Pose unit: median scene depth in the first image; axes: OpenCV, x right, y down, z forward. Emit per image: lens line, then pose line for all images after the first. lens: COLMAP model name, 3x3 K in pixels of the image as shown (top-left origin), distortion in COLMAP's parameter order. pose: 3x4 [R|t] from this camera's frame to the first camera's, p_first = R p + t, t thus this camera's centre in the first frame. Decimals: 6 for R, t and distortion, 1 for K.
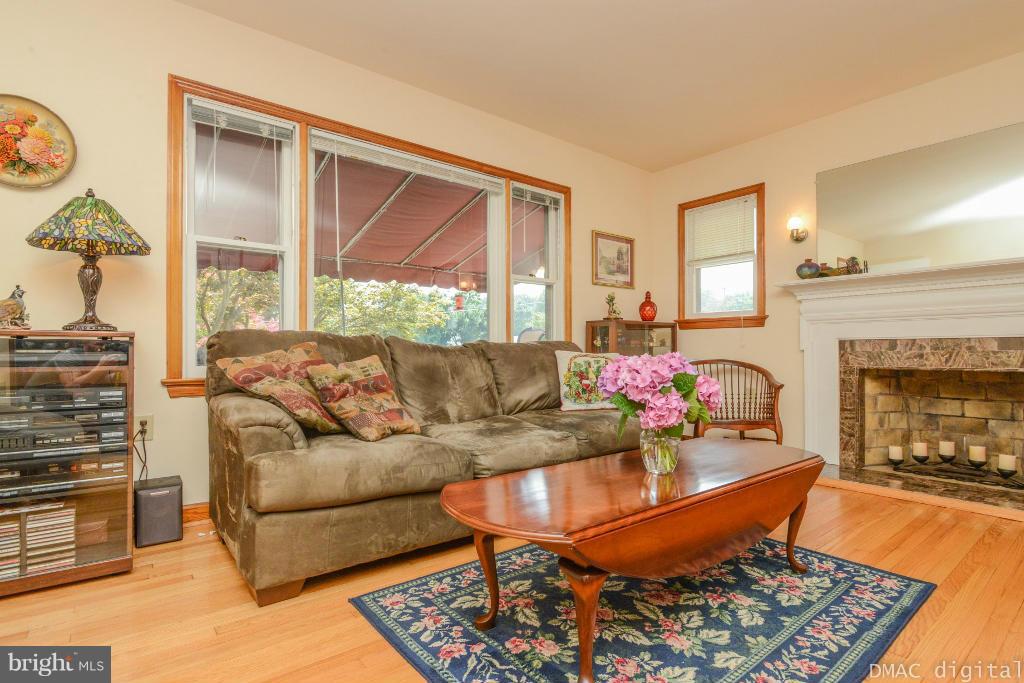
lens RADIAL K [[496.2, 0, 490.9], [0, 496.2, 344.7], [0, 0, 1]] dist [-0.009749, -0.000163]
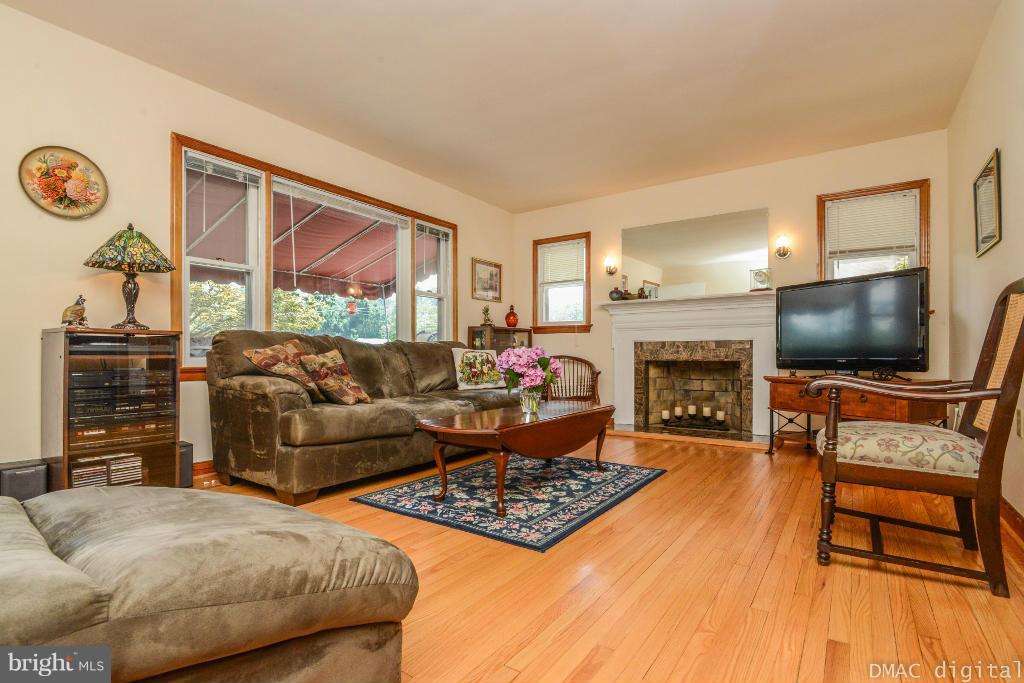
lens RADIAL K [[489.5, 0, 488.8], [0, 489.5, 341.6], [0, 0, 1]] dist [-0.000991, -0.000150]
pose [[0.959401, 0.006975, 0.281958, -0.225871], [-0.003793, 0.999923, -0.011830, 0.014516], [-0.282019, 0.010281, 0.959354, -0.489192]]
